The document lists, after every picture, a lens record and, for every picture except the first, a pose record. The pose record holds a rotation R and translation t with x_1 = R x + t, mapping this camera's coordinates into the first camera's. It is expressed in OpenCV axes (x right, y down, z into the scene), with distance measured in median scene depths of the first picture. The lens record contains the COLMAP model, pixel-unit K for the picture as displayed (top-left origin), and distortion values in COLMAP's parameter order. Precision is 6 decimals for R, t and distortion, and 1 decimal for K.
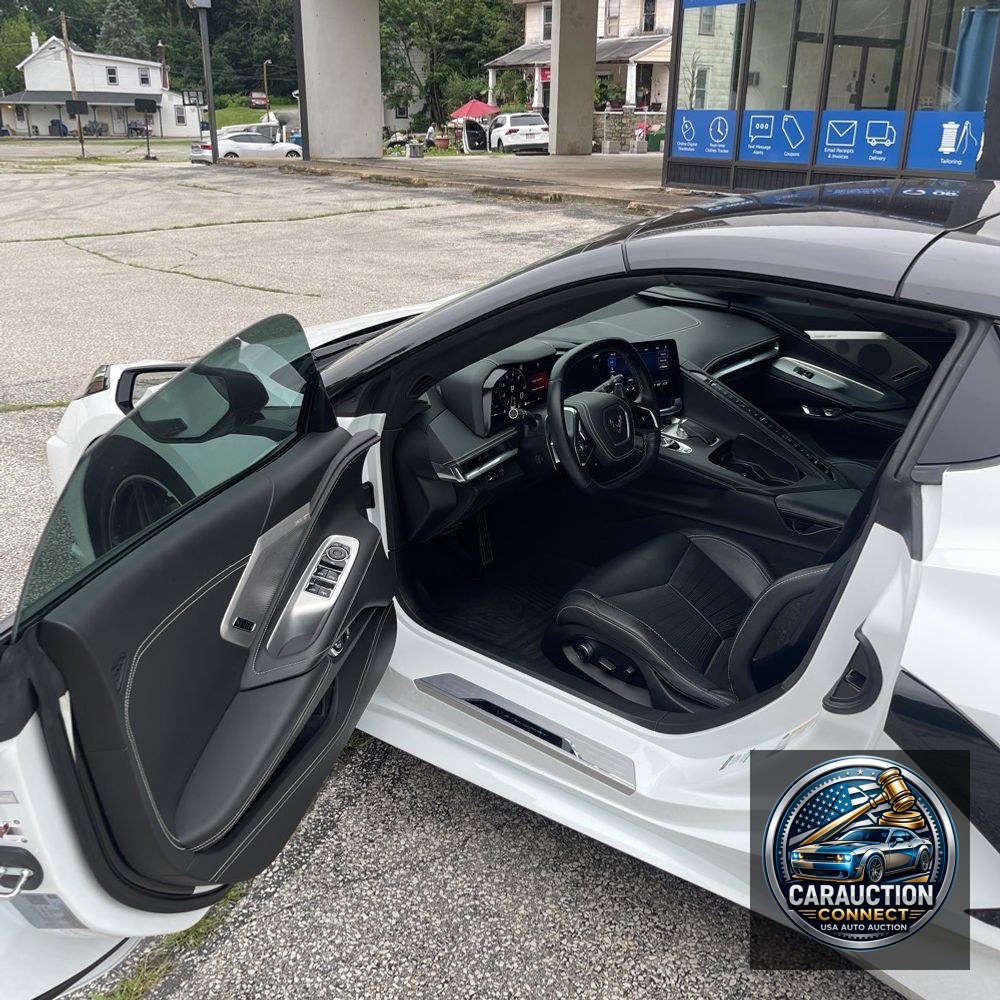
lens RADIAL K [[1004.6, 0, 509.1], [0, 1004.6, 500.1], [0, 0, 1]] dist [0.026657, 0.000000]
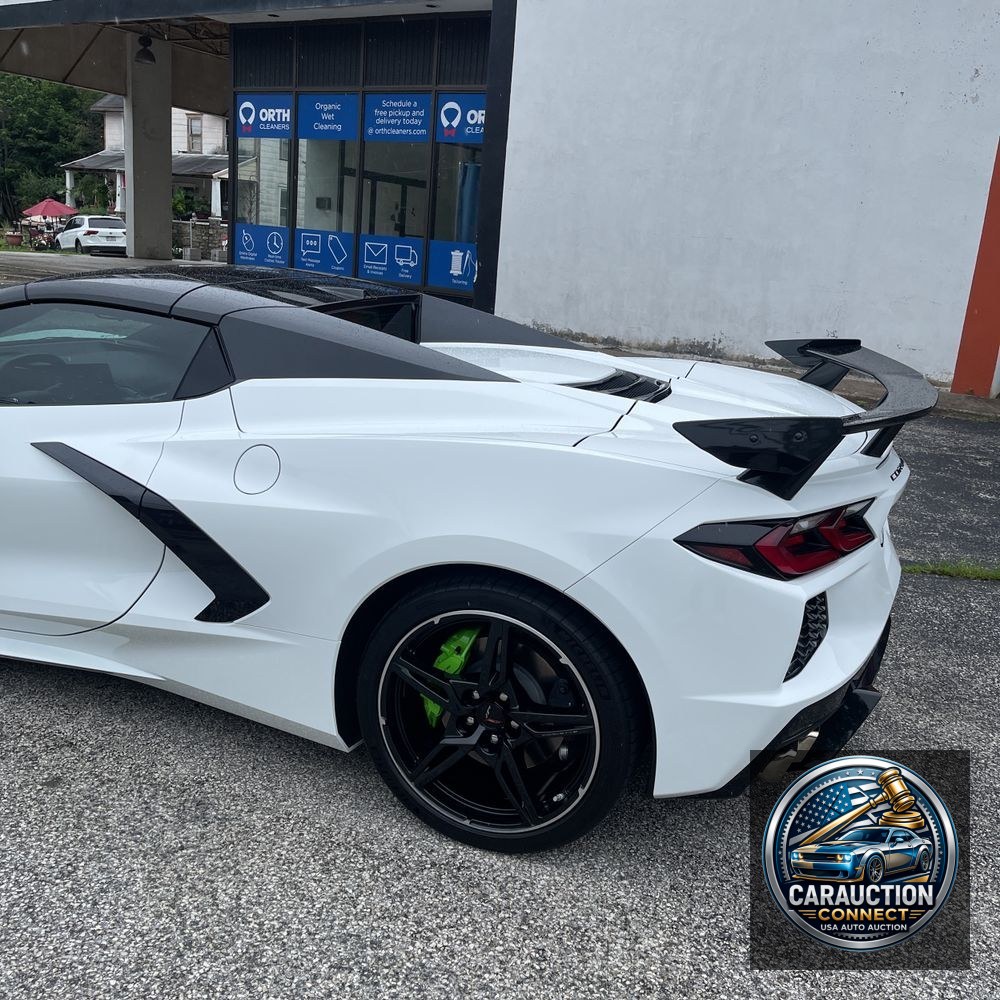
lens RADIAL K [[1004.6, 0, 501.8], [0, 1004.6, 492.4], [0, 0, 1]] dist [0.026657, 0.000000]
pose [[0.930977, -0.024517, 0.364254, 0.012022], [0.065389, 0.992806, -0.100301, 0.016016], [-0.359174, 0.117196, 0.925883, -0.041536]]
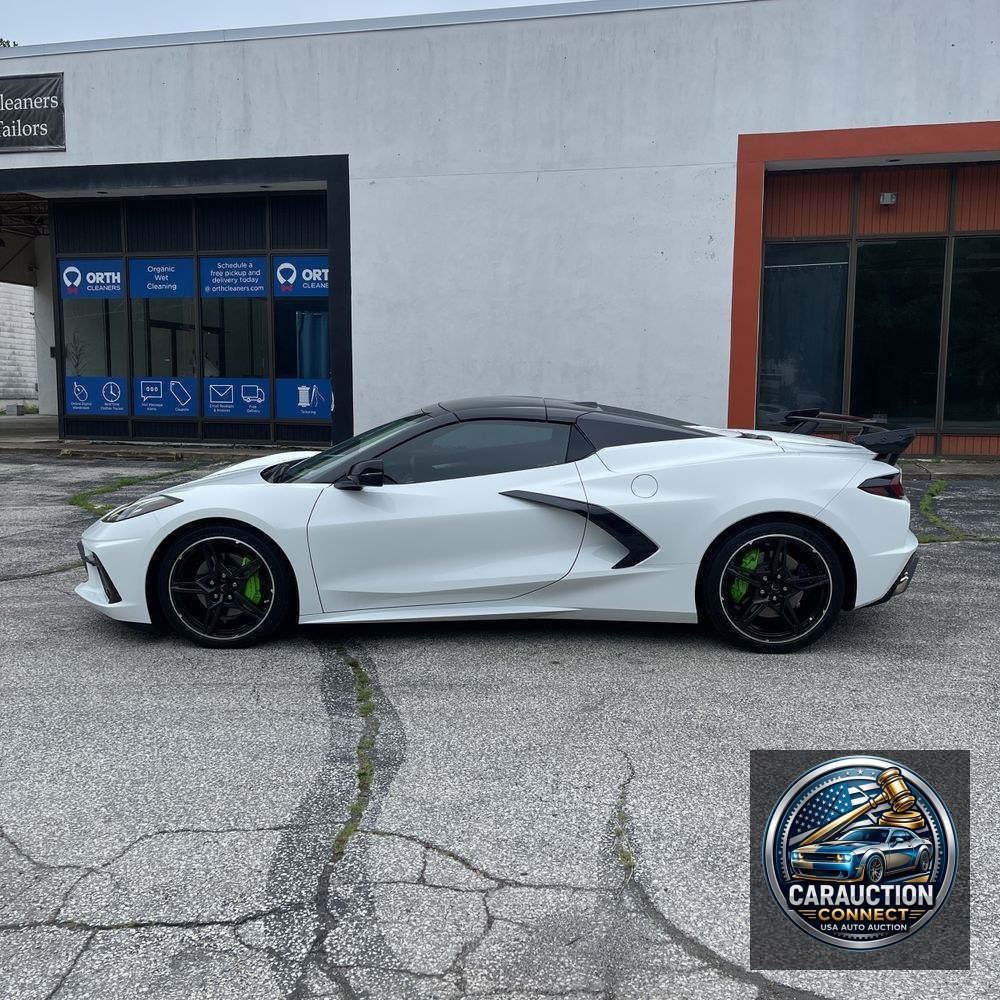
lens RADIAL K [[1004.6, 0, 499.3], [0, 1004.6, 500.1], [0, 0, 1]] dist [0.026657, 0.000000]
pose [[0.771458, -0.075266, 0.631813, -0.090343], [0.229254, 0.959165, -0.165663, 0.027702], [-0.593545, 0.272648, 0.757211, -0.067340]]
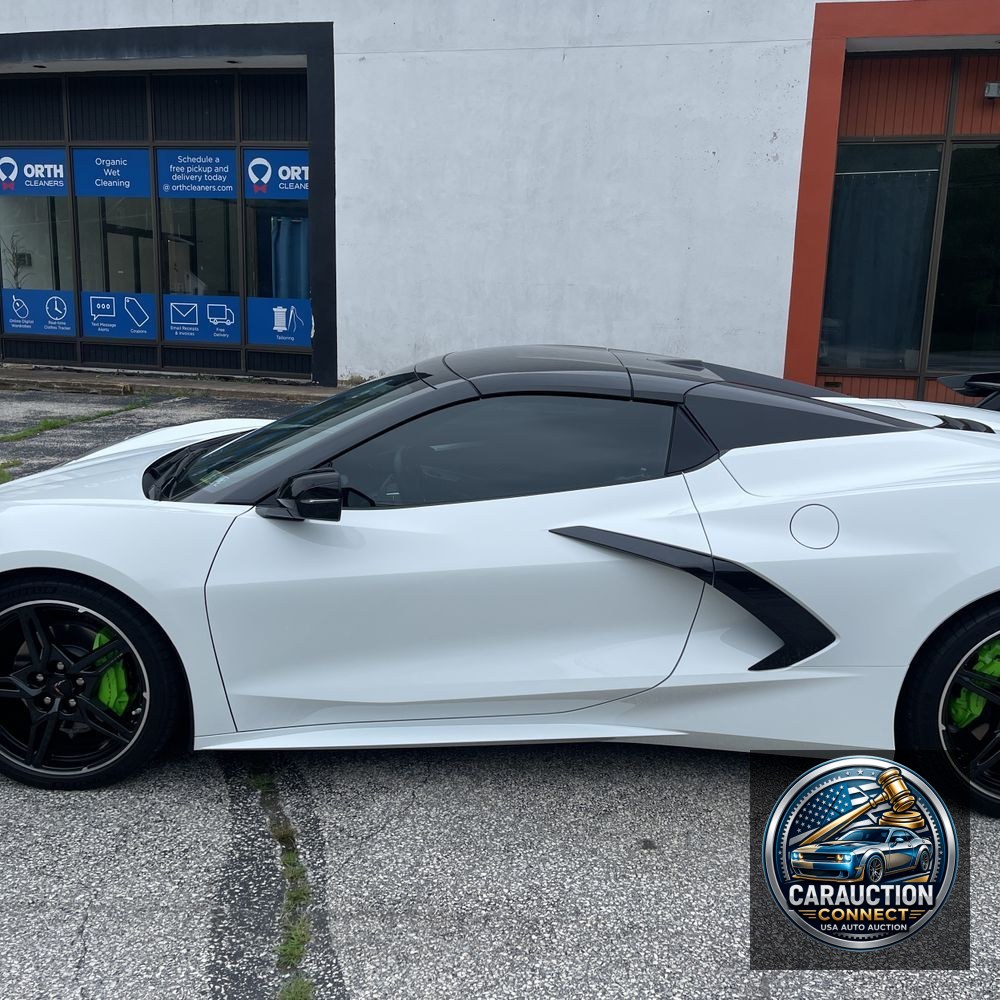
lens RADIAL K [[1004.6, 0, 503.4], [0, 1004.6, 503.4], [0, 0, 1]] dist [0.026657, 0.000000]
pose [[0.768226, -0.111092, 0.630465, -0.050548], [0.210750, 0.973819, -0.085207, 0.005480], [-0.604494, 0.198329, 0.771527, -0.016034]]
